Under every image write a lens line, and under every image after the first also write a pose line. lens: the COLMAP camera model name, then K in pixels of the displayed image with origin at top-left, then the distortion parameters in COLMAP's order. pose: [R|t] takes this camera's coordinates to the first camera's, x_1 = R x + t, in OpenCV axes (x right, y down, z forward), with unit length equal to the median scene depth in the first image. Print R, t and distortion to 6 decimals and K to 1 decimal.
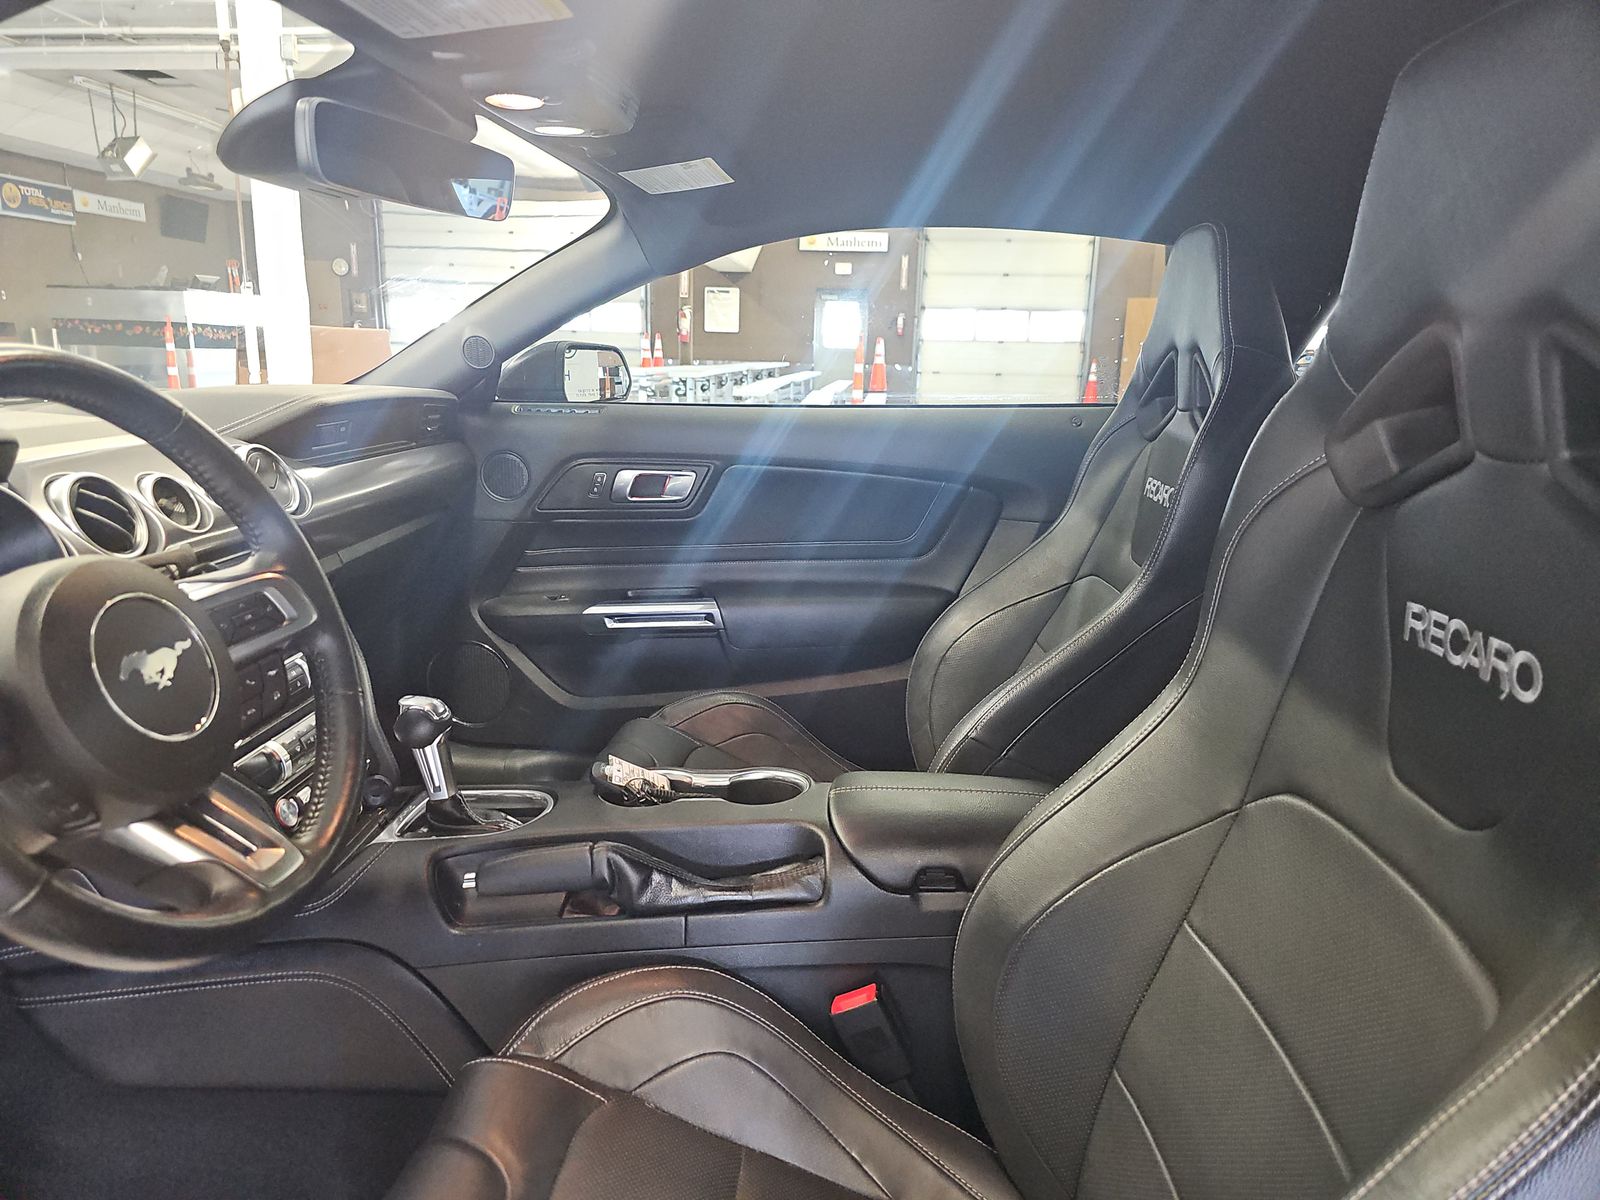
lens RADIAL K [[1041.2, 0, 779.3], [0, 1041.2, 597.5], [0, 0, 1]] dist [0.022979, -0.023276]
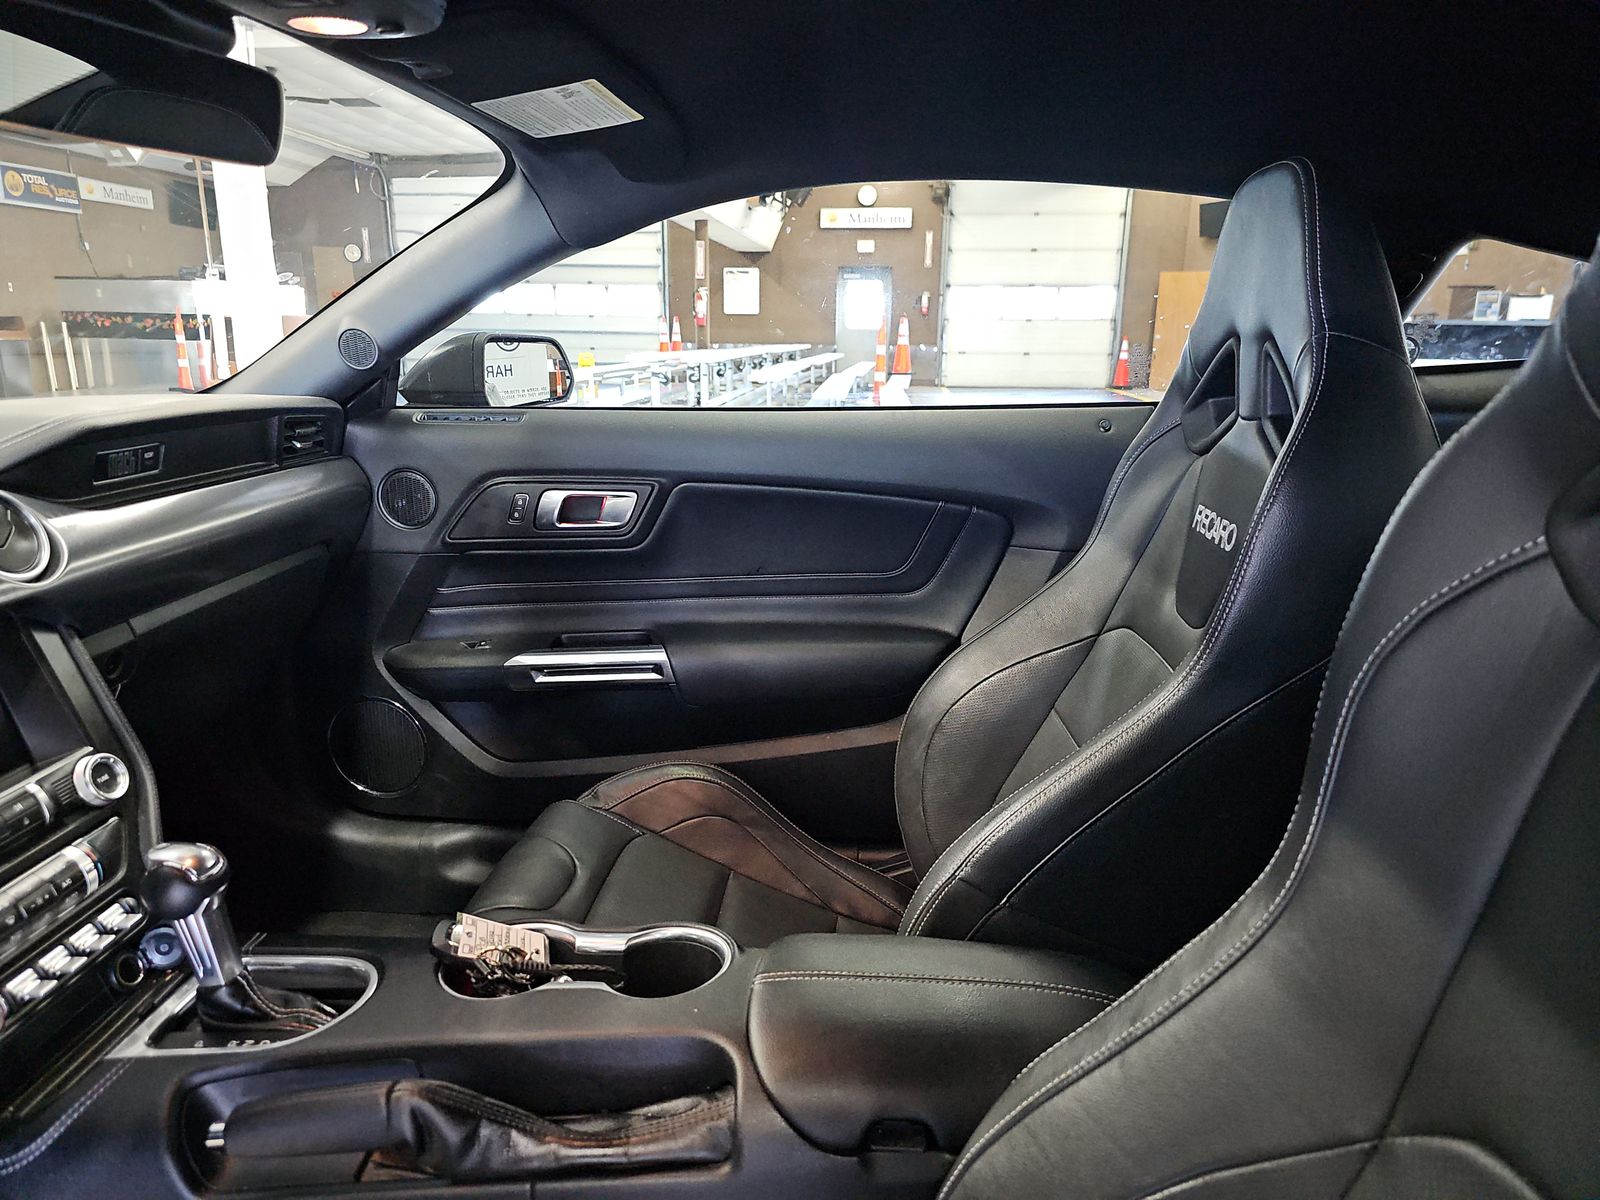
lens RADIAL K [[1041.2, 0, 791.0], [0, 1041.2, 617.0], [0, 0, 1]] dist [0.022979, -0.023276]
pose [[0.999798, -0.010537, -0.017143, 0.055989], [0.011120, 0.999351, 0.034272, -0.051687], [0.016770, -0.034456, 0.999265, 0.189350]]
